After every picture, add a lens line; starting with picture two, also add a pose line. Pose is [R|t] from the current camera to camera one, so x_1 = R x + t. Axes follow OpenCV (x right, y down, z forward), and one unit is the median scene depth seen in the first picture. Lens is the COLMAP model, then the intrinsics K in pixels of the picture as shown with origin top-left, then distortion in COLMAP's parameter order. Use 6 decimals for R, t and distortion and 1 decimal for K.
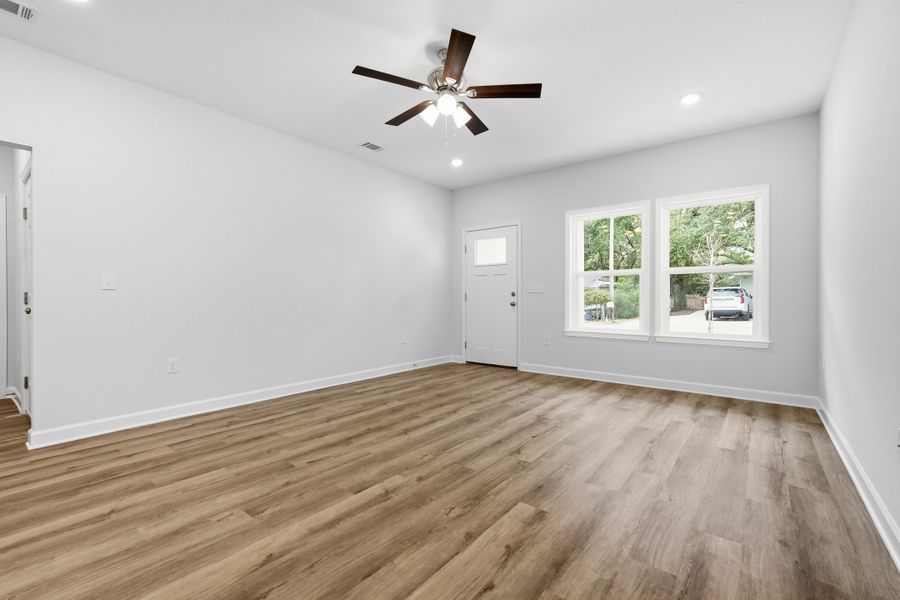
lens RADIAL K [[393.0, 0, 450.0], [0, 393.0, 300.0], [0, 0, 1]] dist [-0.001546, 0.000023]
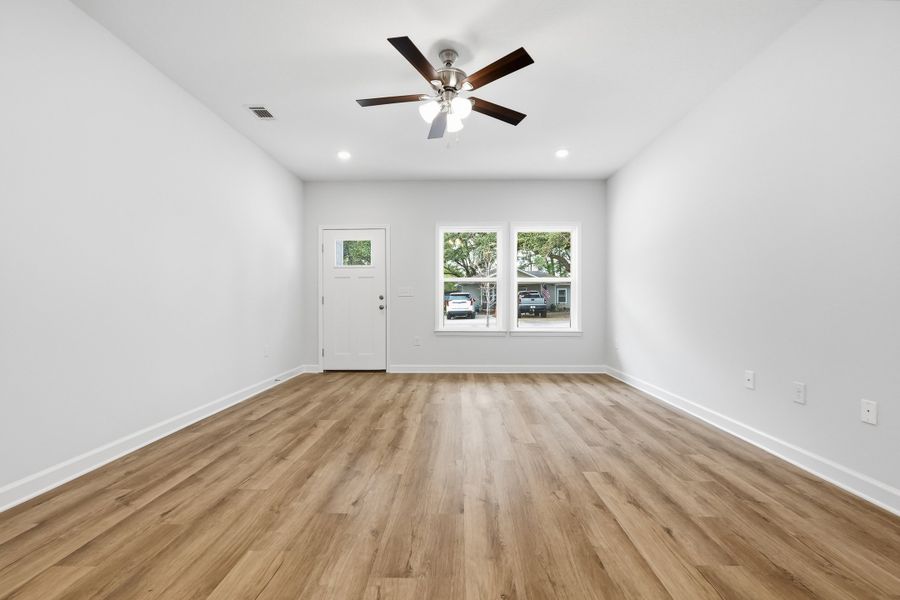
lens RADIAL K [[384.6, 0, 453.2], [0, 384.6, 305.8], [0, 0, 1]] dist [-0.000547, 0.000018]
pose [[0.794457, -0.007181, 0.607279, -0.478966], [0.003590, 0.999968, 0.007127, -0.000094], [-0.607310, -0.003482, 0.794457, 0.177193]]
